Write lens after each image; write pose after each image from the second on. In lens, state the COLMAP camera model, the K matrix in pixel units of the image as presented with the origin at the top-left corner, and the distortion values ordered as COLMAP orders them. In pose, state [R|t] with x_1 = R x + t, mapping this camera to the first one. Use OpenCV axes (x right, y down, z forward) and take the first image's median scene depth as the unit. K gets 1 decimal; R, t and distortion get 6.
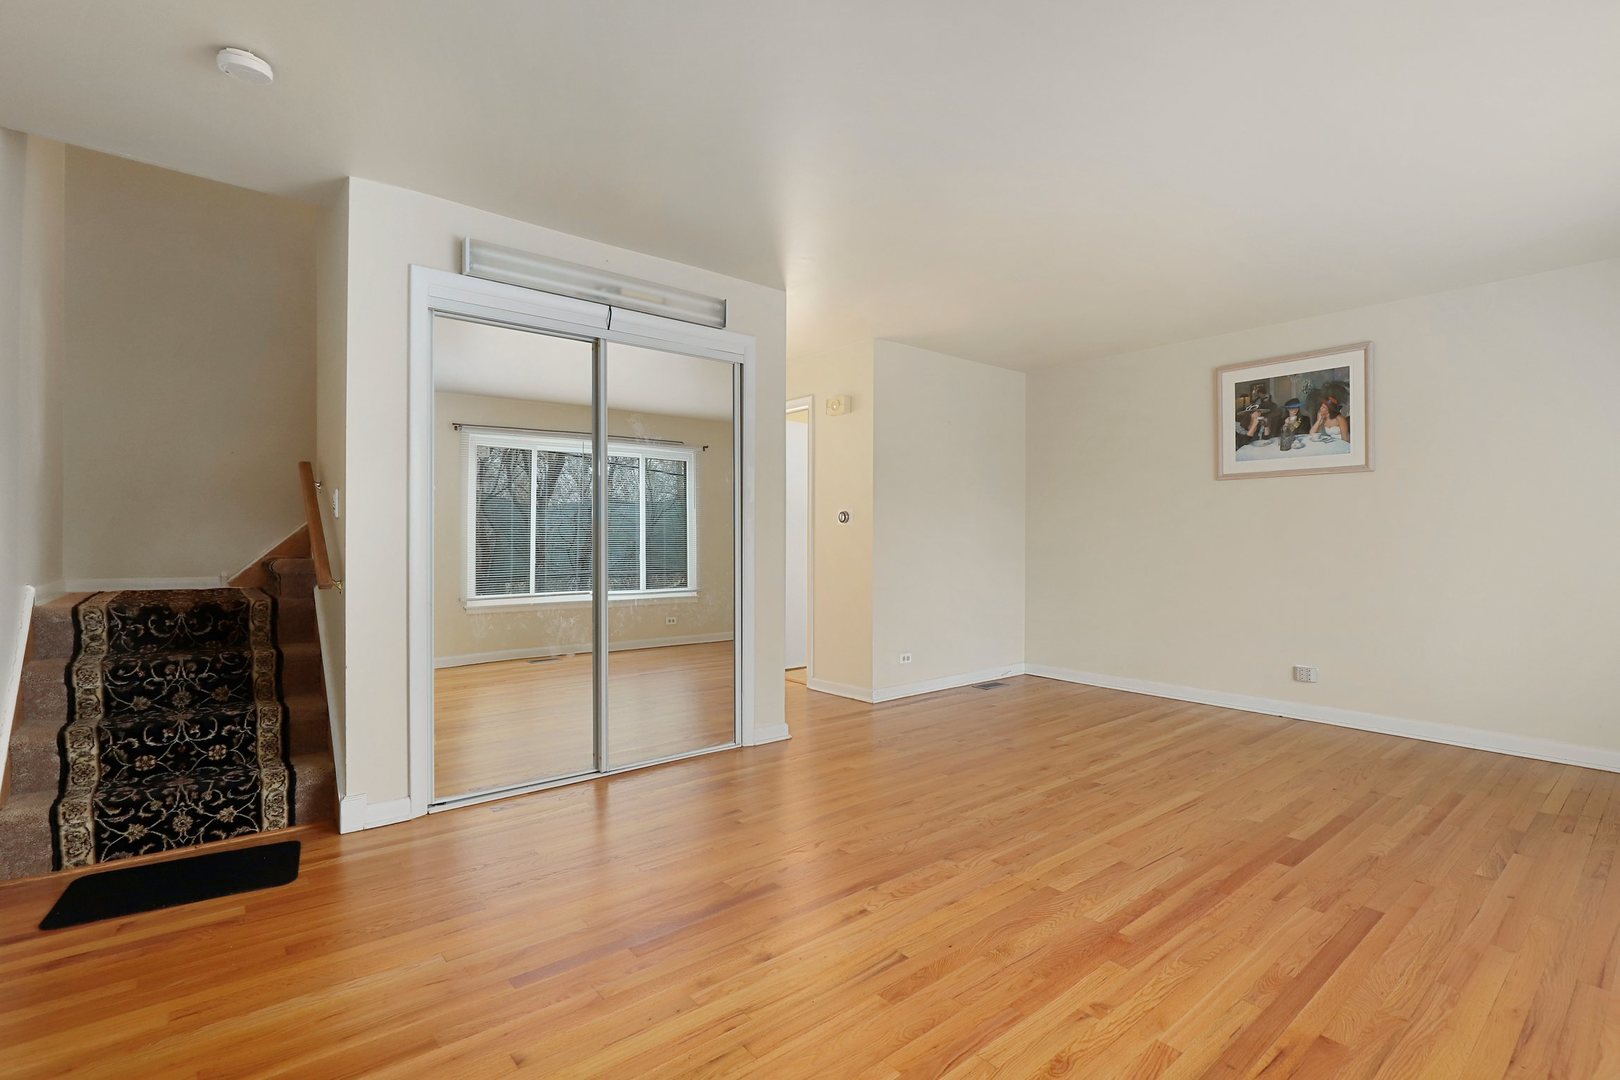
lens RADIAL K [[760.8, 0, 810.0], [0, 760.8, 540.0], [0, 0, 1]] dist [-0.016138, 0.006940]
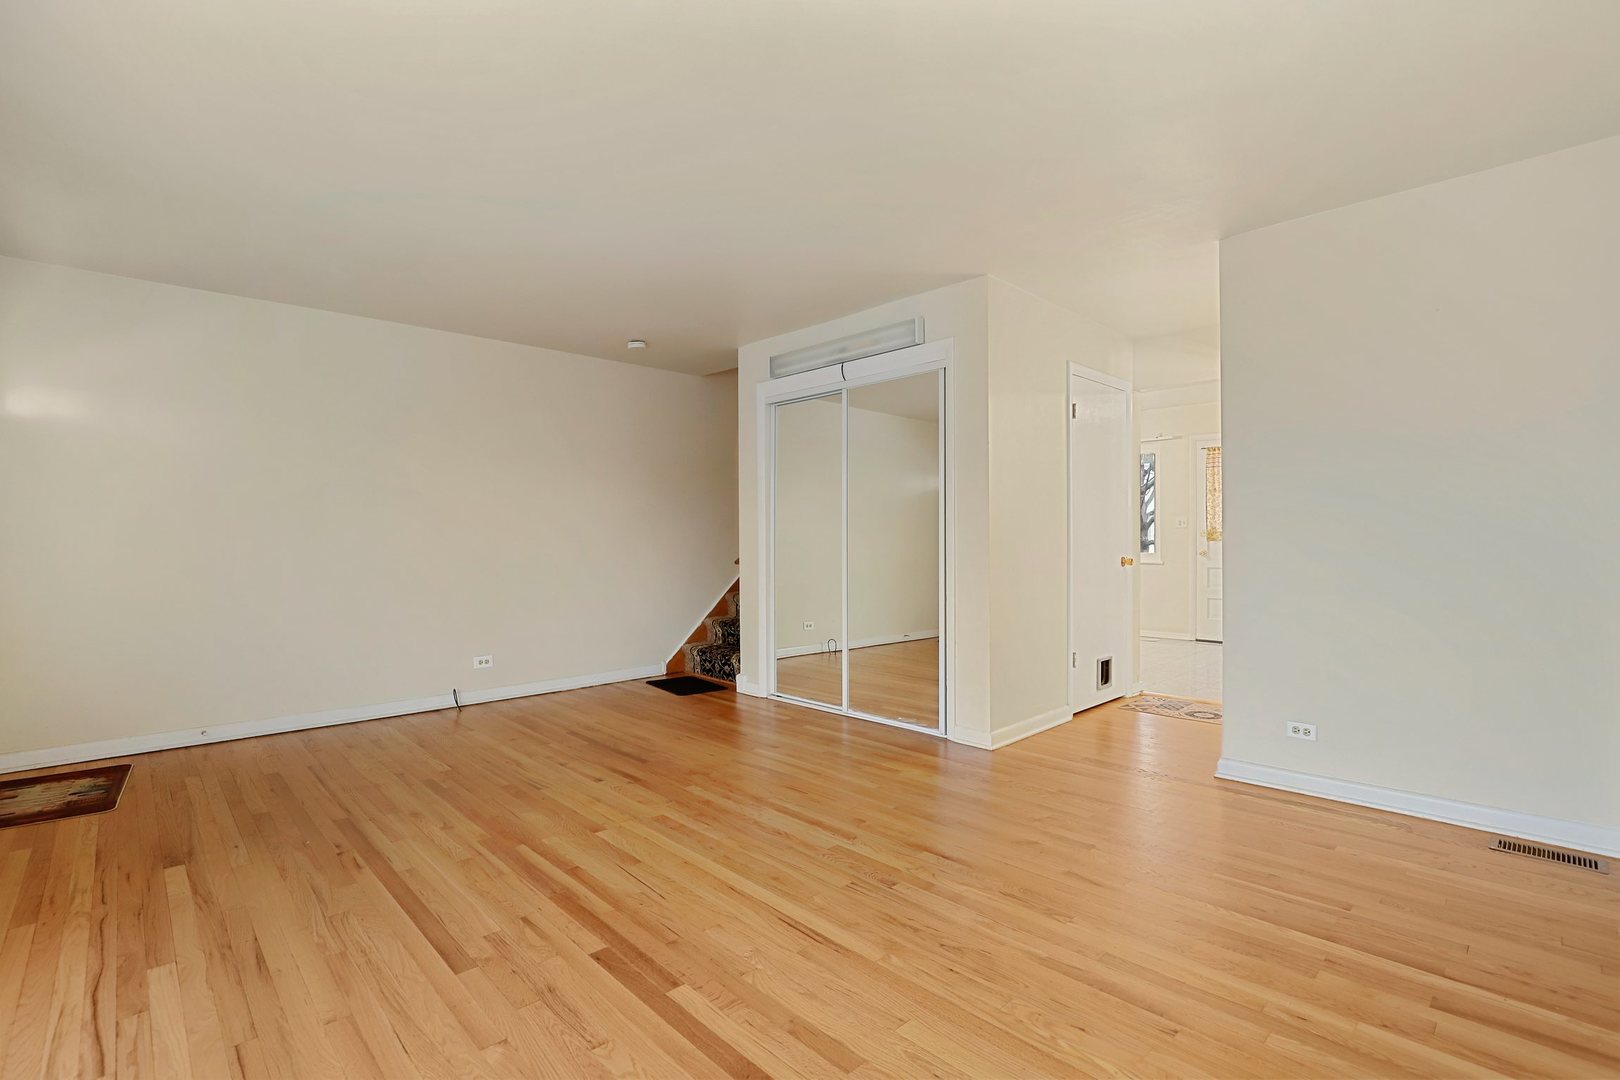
lens RADIAL K [[744.2, 0, 817.1], [0, 744.2, 541.6], [0, 0, 1]] dist [-0.029595, 0.006007]
pose [[0.070350, 0.001707, -0.997521, 0.869165], [0.003547, 0.999992, 0.001961, 0.001767], [0.997516, -0.003676, 0.070343, 0.725657]]
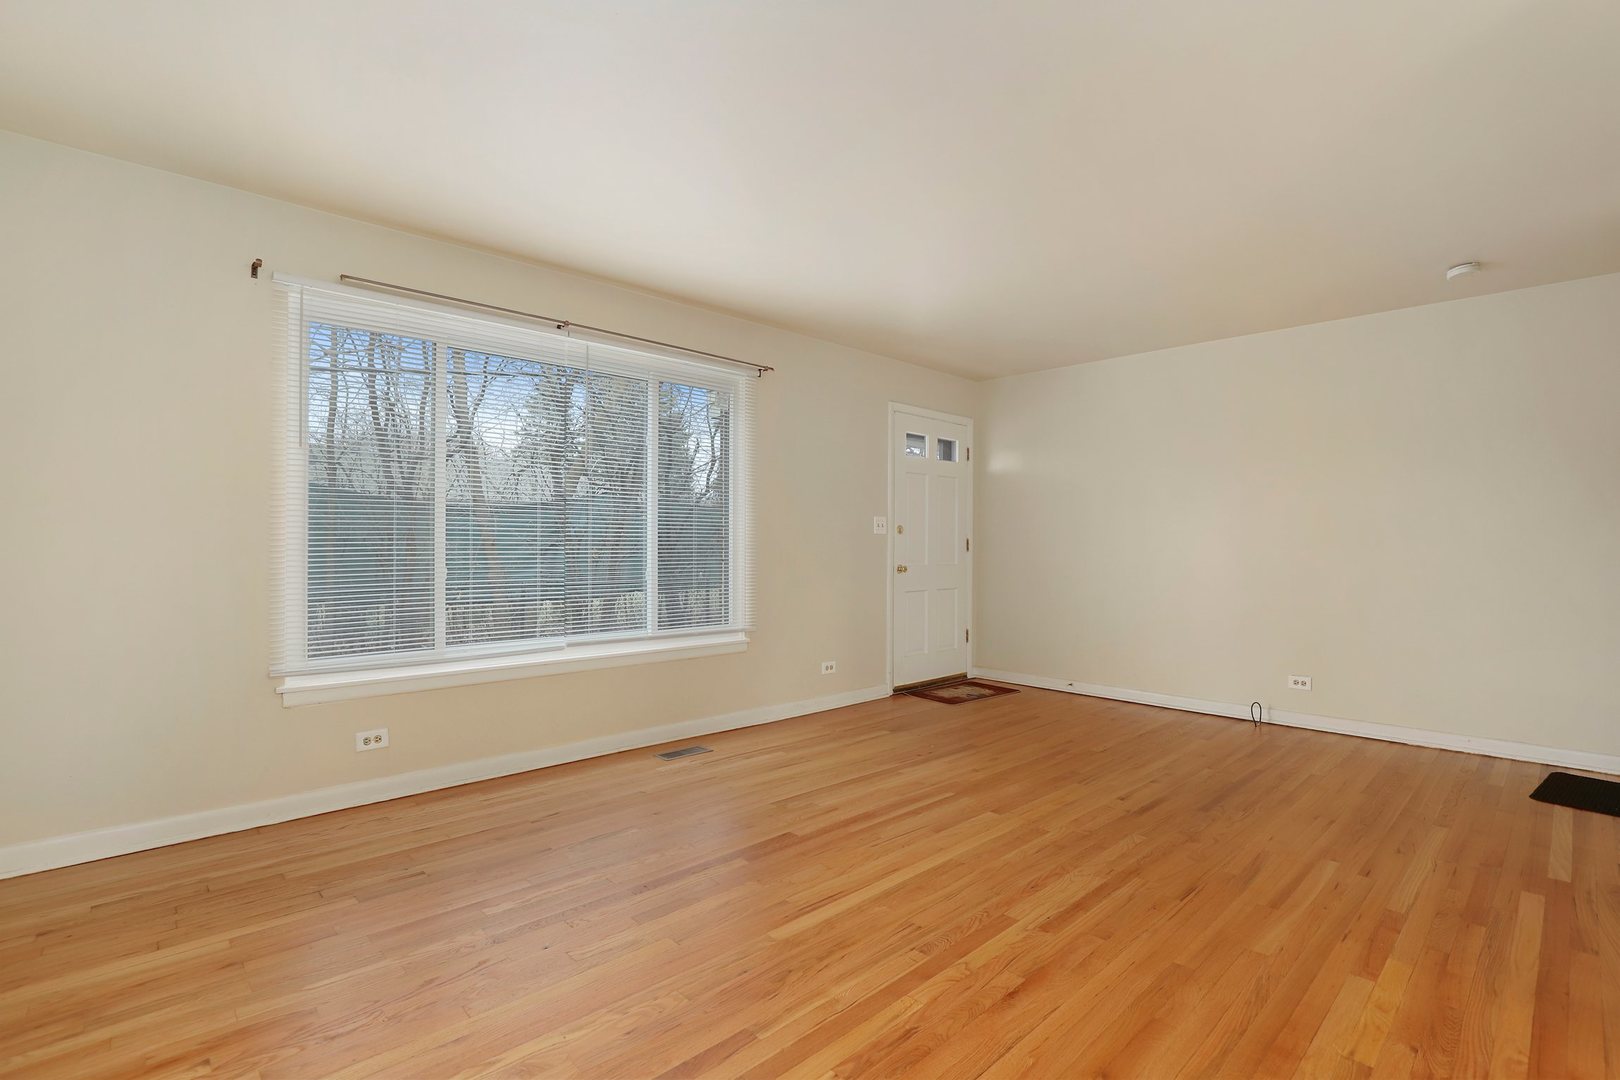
lens RADIAL K [[744.2, 0, 817.1], [0, 744.2, 541.6], [0, 0, 1]] dist [-0.029595, 0.006007]
pose [[-0.997330, -0.009518, -0.072397, 0.418105], [-0.009475, 0.999955, -0.000931, -0.001991], [0.072403, -0.000242, -0.997375, 1.296368]]
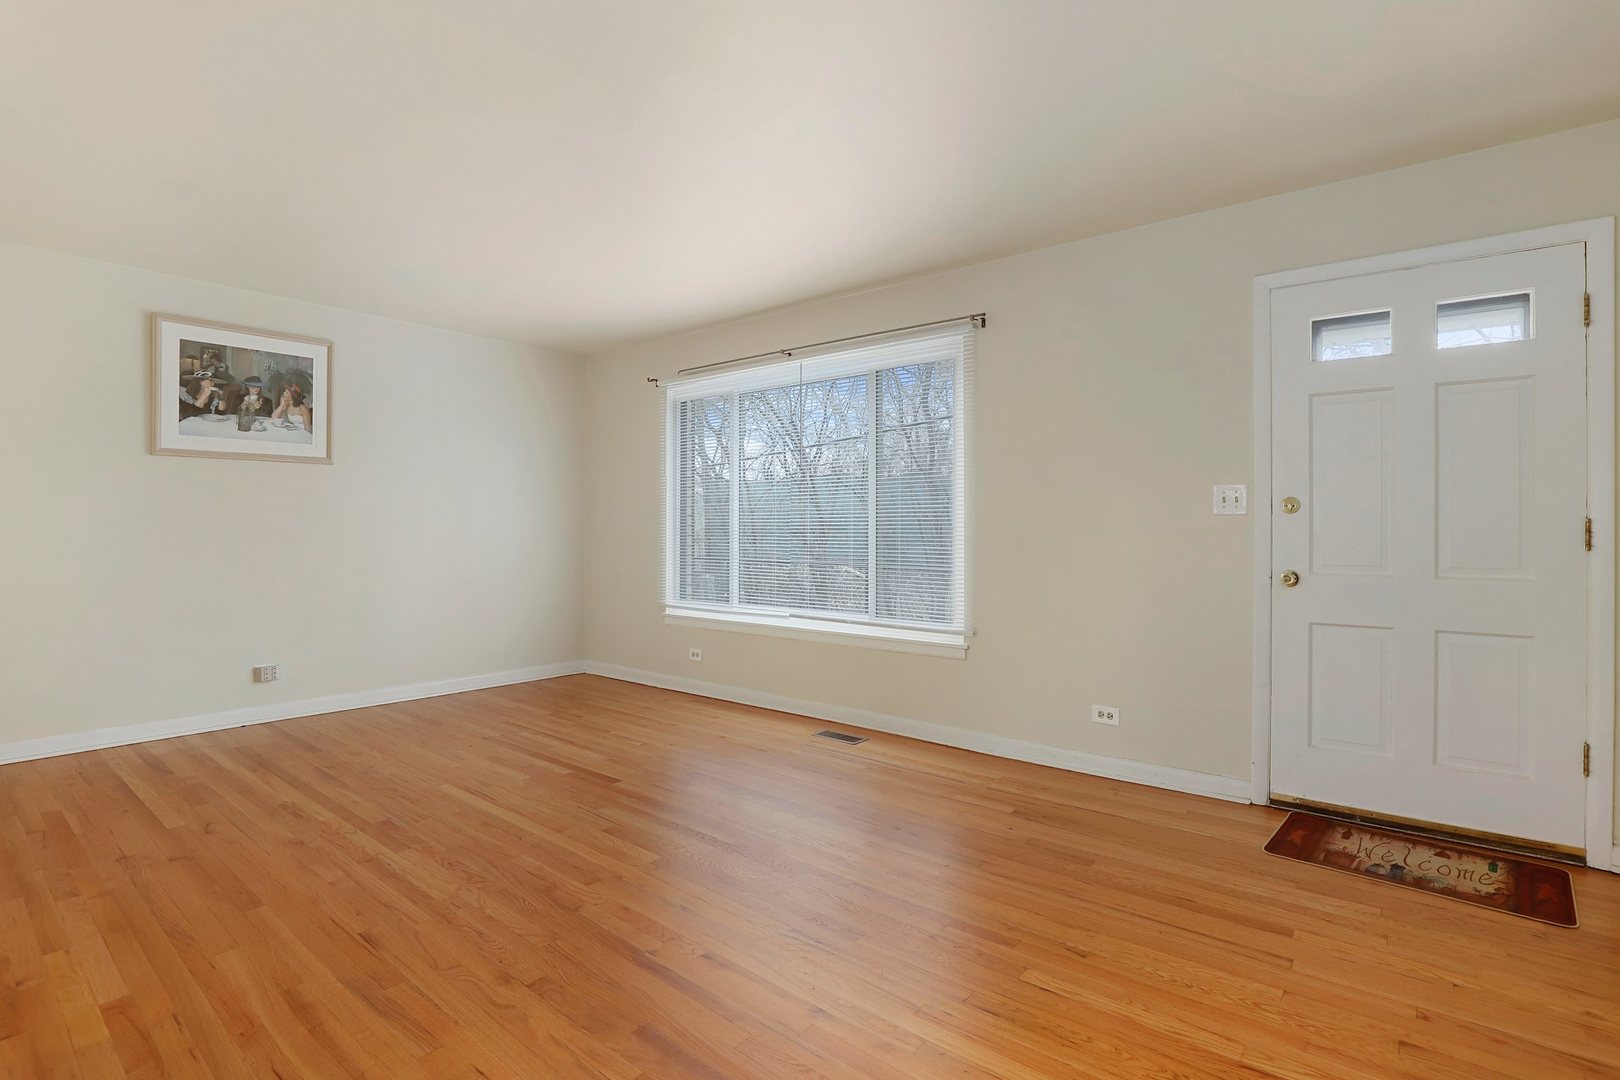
lens RADIAL K [[764.7, 0, 825.0], [0, 764.7, 529.8], [0, 0, 1]] dist [-0.030719, 0.007512]
pose [[-0.203419, -0.003504, 0.979085, -0.442975], [-0.000898, 0.999994, 0.003392, -0.004557], [-0.979091, -0.000190, -0.203421, 0.567311]]
